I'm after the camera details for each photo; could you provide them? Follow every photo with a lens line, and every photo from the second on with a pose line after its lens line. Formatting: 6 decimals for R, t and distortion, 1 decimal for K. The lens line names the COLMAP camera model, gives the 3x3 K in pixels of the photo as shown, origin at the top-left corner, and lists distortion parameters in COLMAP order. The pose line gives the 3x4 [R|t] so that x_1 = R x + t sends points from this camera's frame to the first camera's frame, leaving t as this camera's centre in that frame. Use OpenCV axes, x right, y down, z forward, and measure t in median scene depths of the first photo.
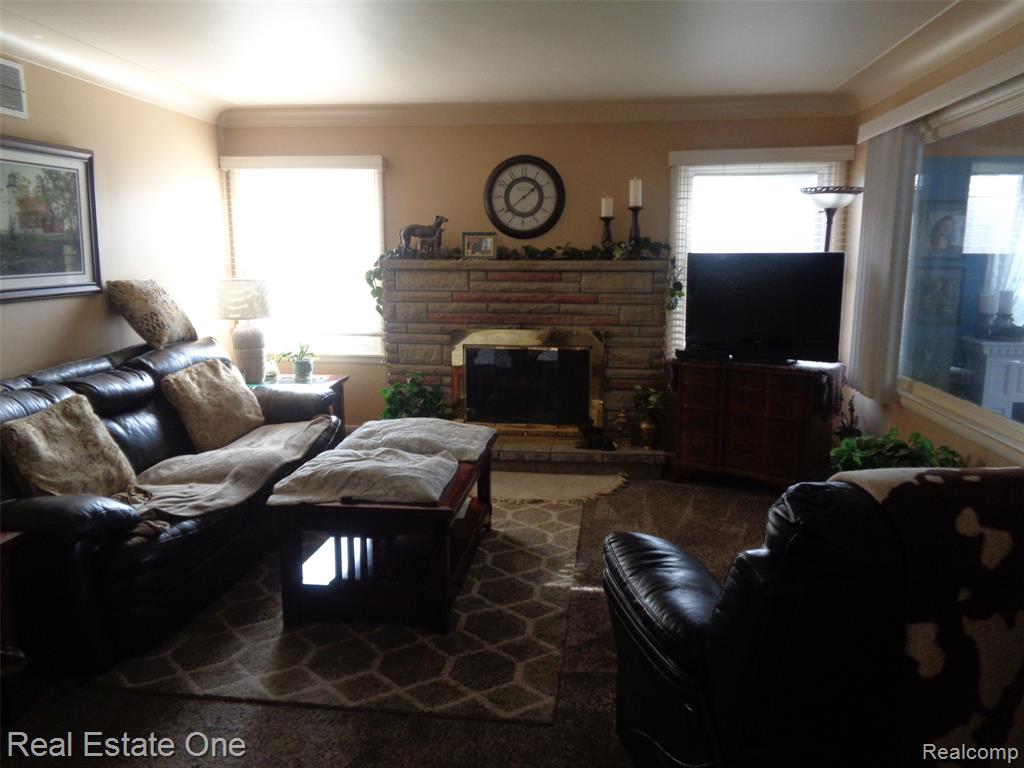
lens RADIAL K [[782.3, 0, 517.2], [0, 782.3, 376.4], [0, 0, 1]] dist [0.033866, 0.011699]
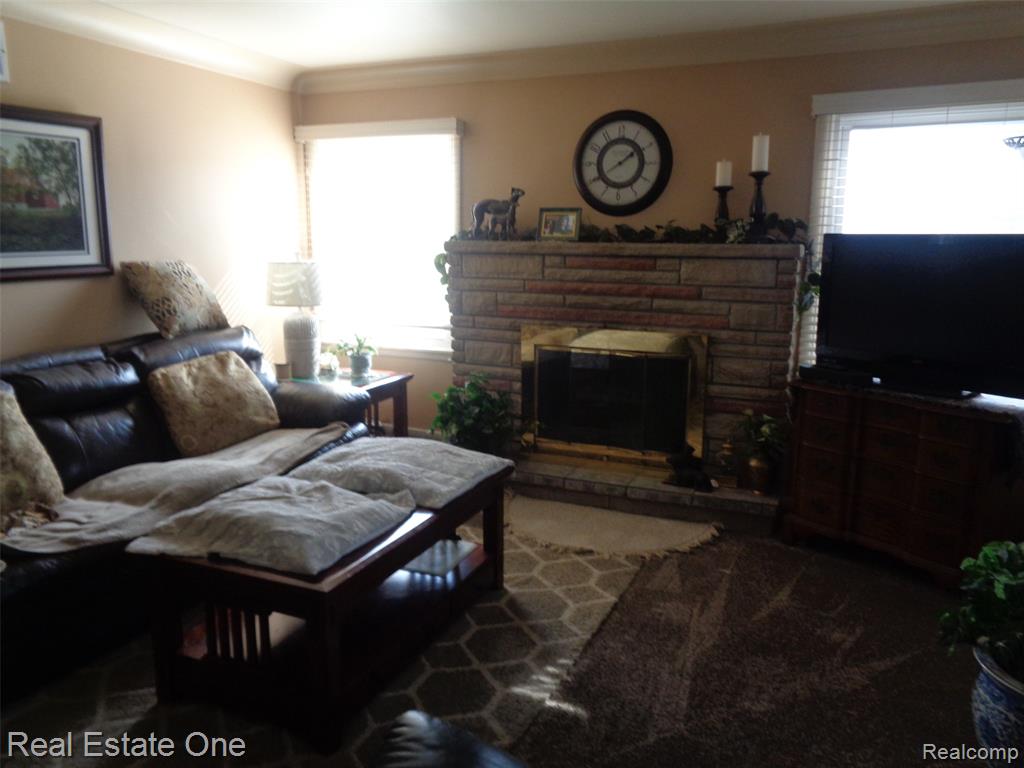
lens RADIAL K [[782.3, 0, 517.2], [0, 782.3, 376.4], [0, 0, 1]] dist [0.033866, 0.011699]
pose [[0.954805, 0.057417, -0.291635, 0.161346], [-0.050908, 0.998257, 0.029866, -0.031898], [0.292841, -0.013669, 0.956063, 0.211083]]
